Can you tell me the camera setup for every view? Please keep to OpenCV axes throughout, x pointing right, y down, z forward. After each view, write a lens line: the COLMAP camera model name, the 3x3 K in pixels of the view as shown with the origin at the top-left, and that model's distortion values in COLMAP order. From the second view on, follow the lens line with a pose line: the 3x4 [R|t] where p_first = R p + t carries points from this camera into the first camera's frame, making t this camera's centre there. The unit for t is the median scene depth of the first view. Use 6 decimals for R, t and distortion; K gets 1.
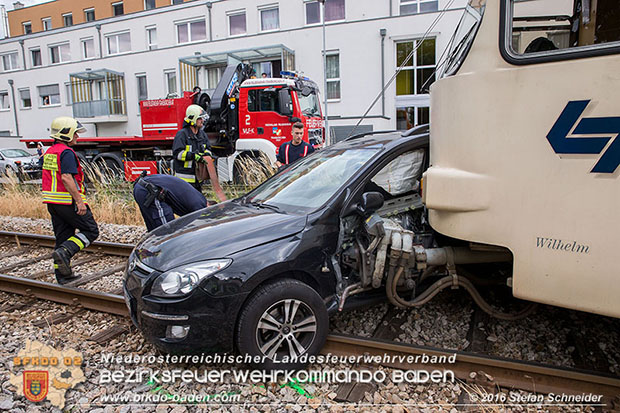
lens RADIAL K [[428.5, 0, 304.2], [0, 428.5, 203.0], [0, 0, 1]] dist [-0.103050, 0.070816]
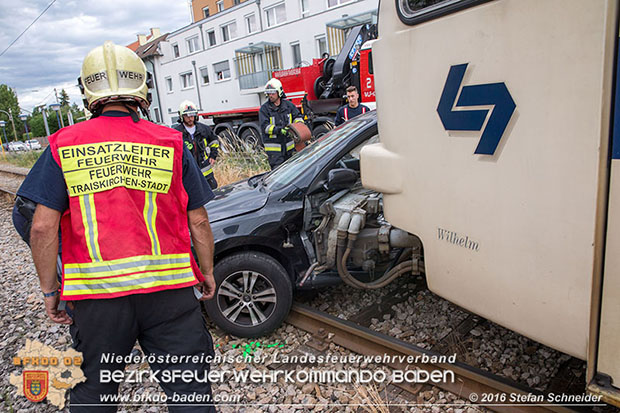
lens RADIAL K [[428.5, 0, 304.2], [0, 428.5, 203.0], [0, 0, 1]] dist [-0.103050, 0.070816]
pose [[0.918871, 0.021123, -0.393993, 0.119467], [0.016029, 0.995743, 0.090767, -0.009687], [0.394233, -0.089718, 0.914621, 0.017969]]
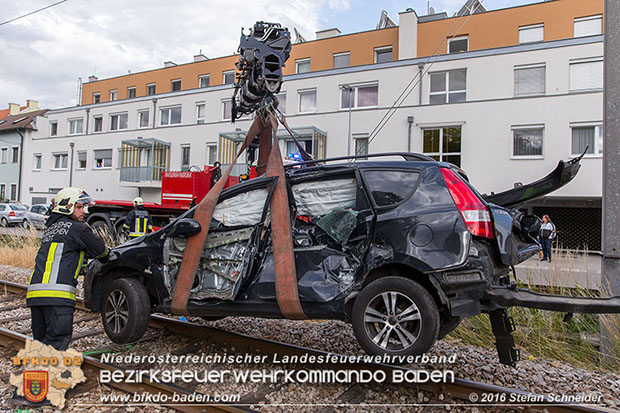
lens RADIAL K [[438.2, 0, 313.7], [0, 438.2, 199.5], [0, 0, 1]] dist [-0.088858, 0.073821]
pose [[0.992325, 0.063775, -0.105944, 0.124010], [-0.082077, 0.980503, -0.178541, -0.004452], [0.092492, 0.185866, 0.978212, -0.047910]]
